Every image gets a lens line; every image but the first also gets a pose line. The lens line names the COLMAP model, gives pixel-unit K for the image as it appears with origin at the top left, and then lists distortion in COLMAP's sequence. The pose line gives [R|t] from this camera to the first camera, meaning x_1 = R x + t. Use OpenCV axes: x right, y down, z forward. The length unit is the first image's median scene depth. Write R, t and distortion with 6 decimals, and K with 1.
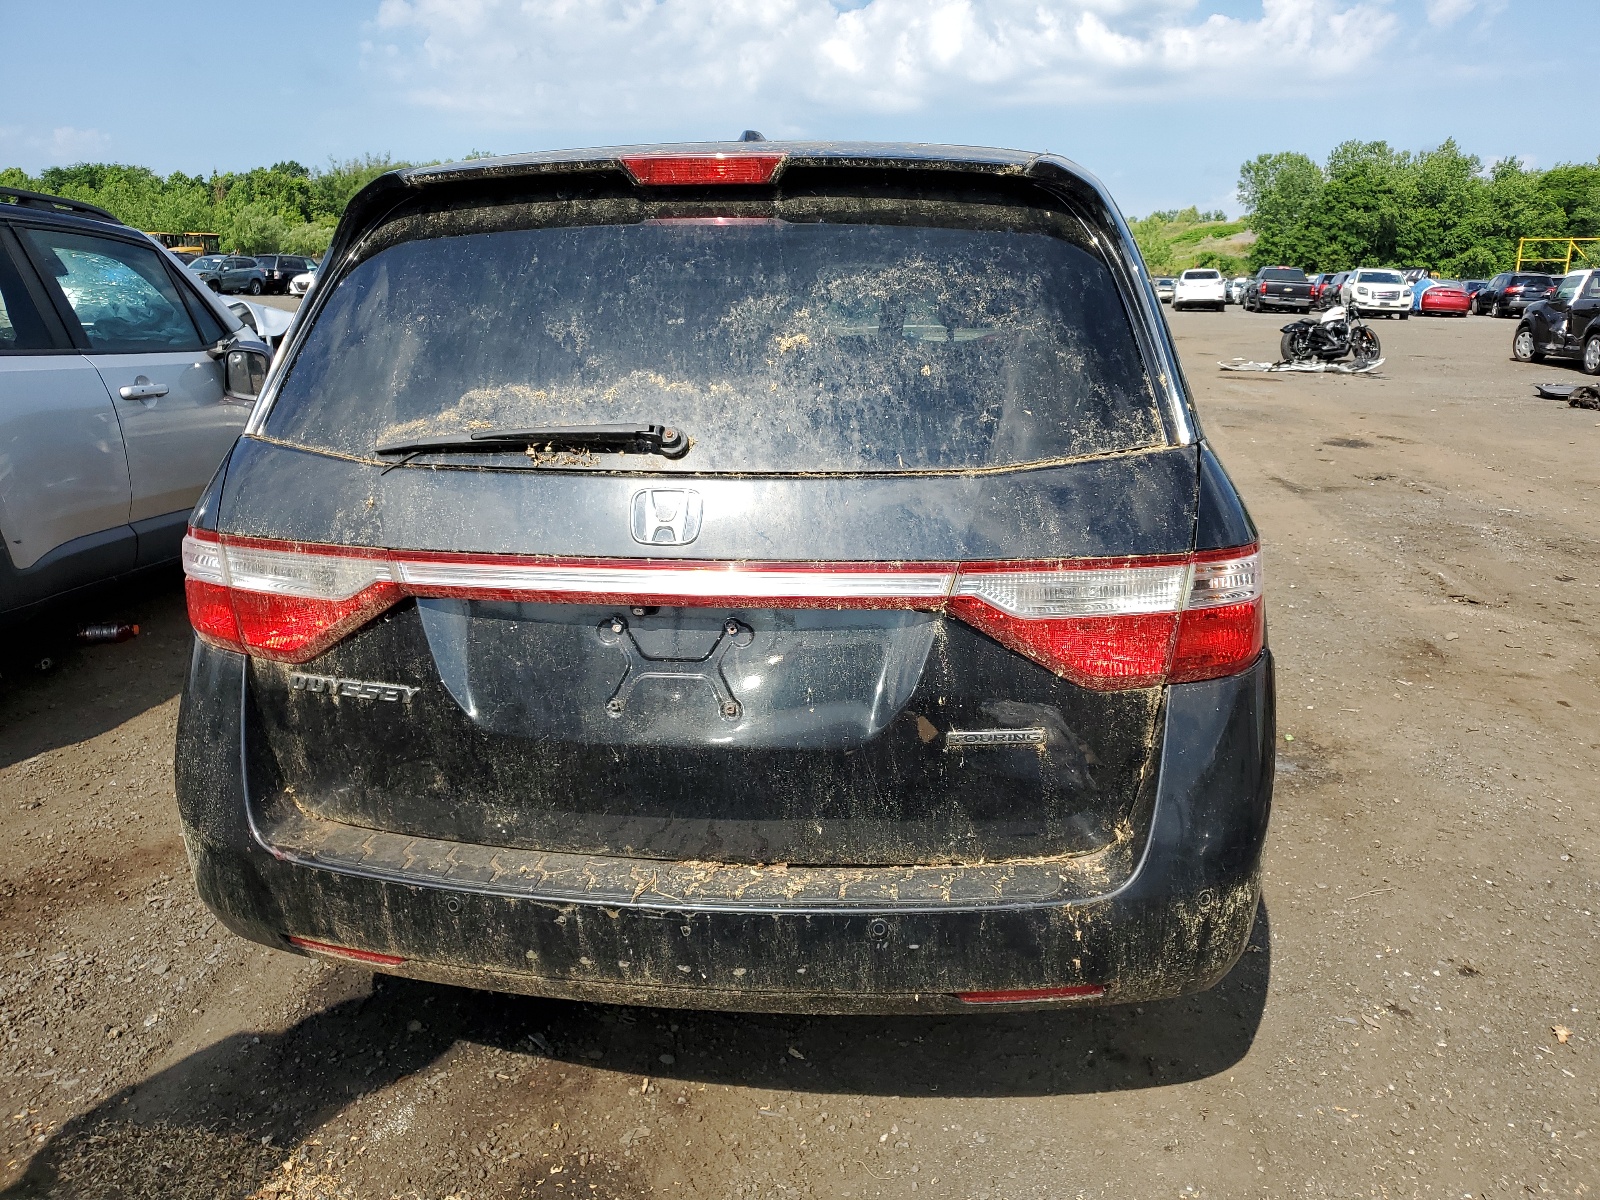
lens RADIAL K [[1239.0, 0, 803.8], [0, 1239.0, 593.6], [0, 0, 1]] dist [0.009033, 0.009828]
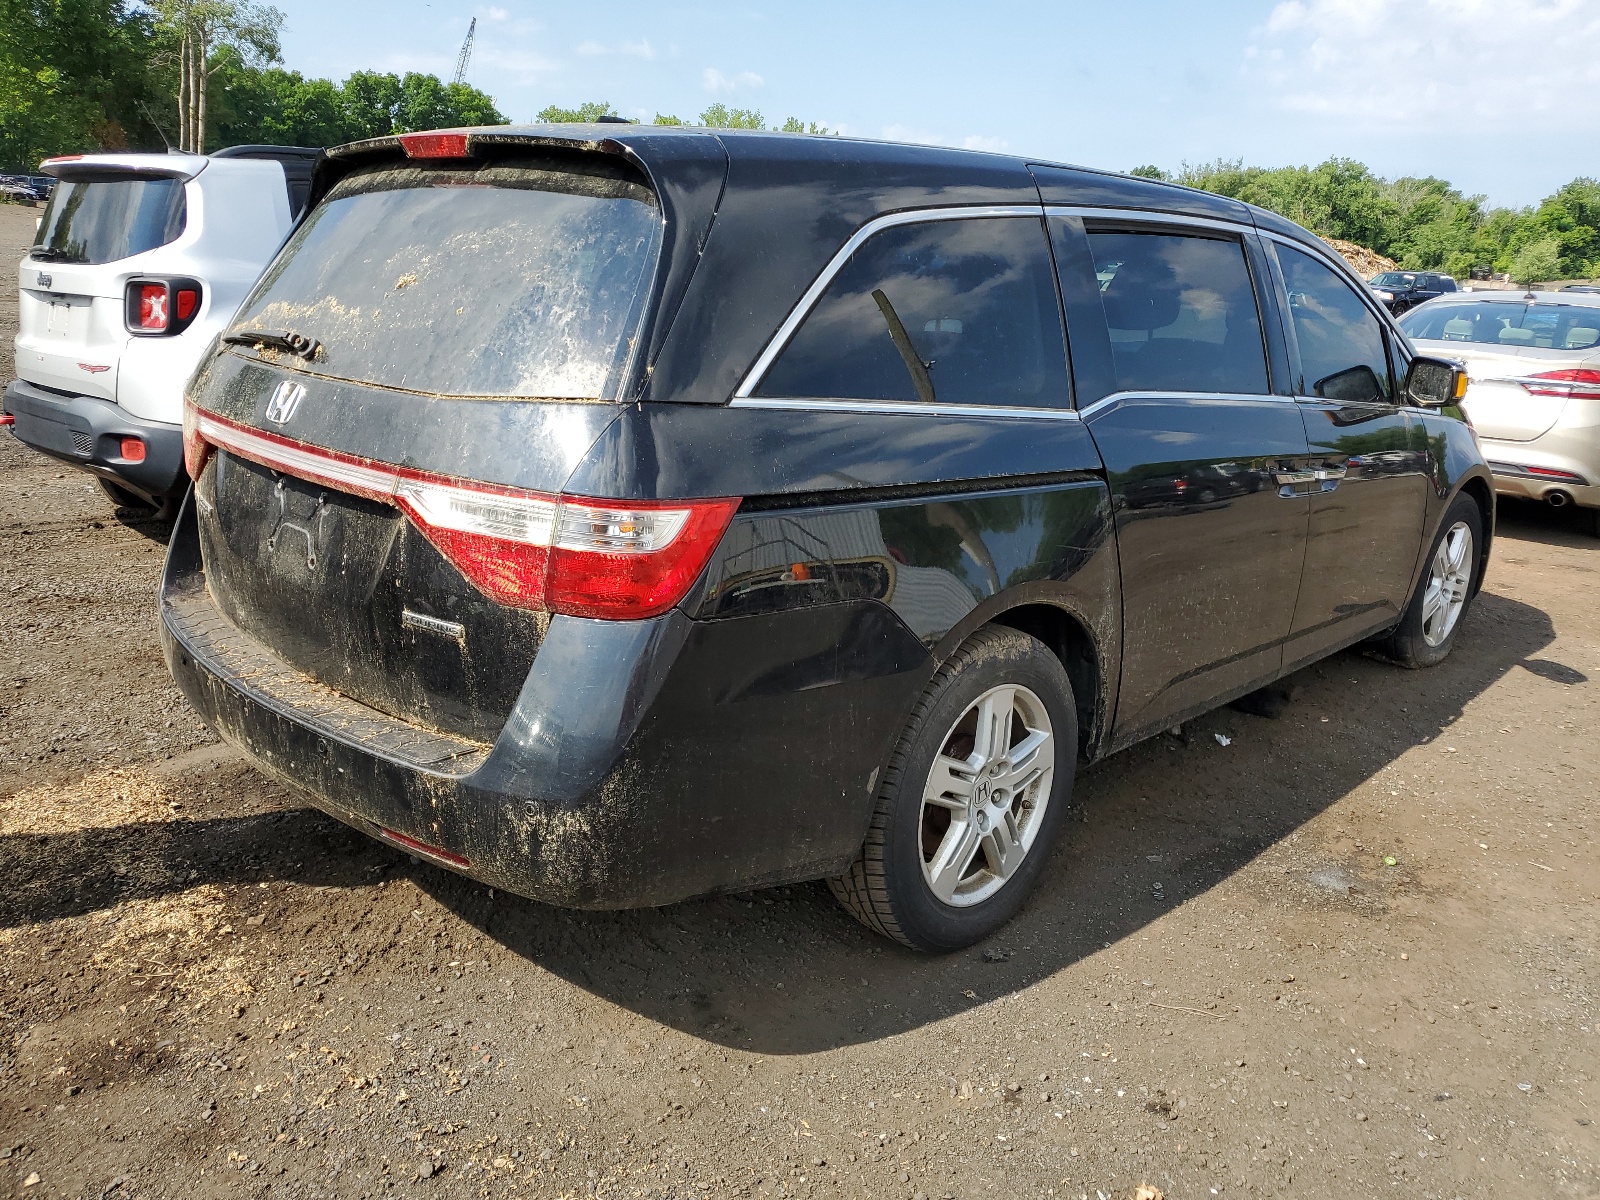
lens RADIAL K [[1239.0, 0, 802.9], [0, 1239.0, 595.6], [0, 0, 1]] dist [0.009033, 0.009828]
pose [[0.803622, 0.205162, -0.558659, 0.989448], [-0.206541, 0.976503, 0.061505, -0.050442], [0.558150, 0.065959, 0.827114, 0.196184]]
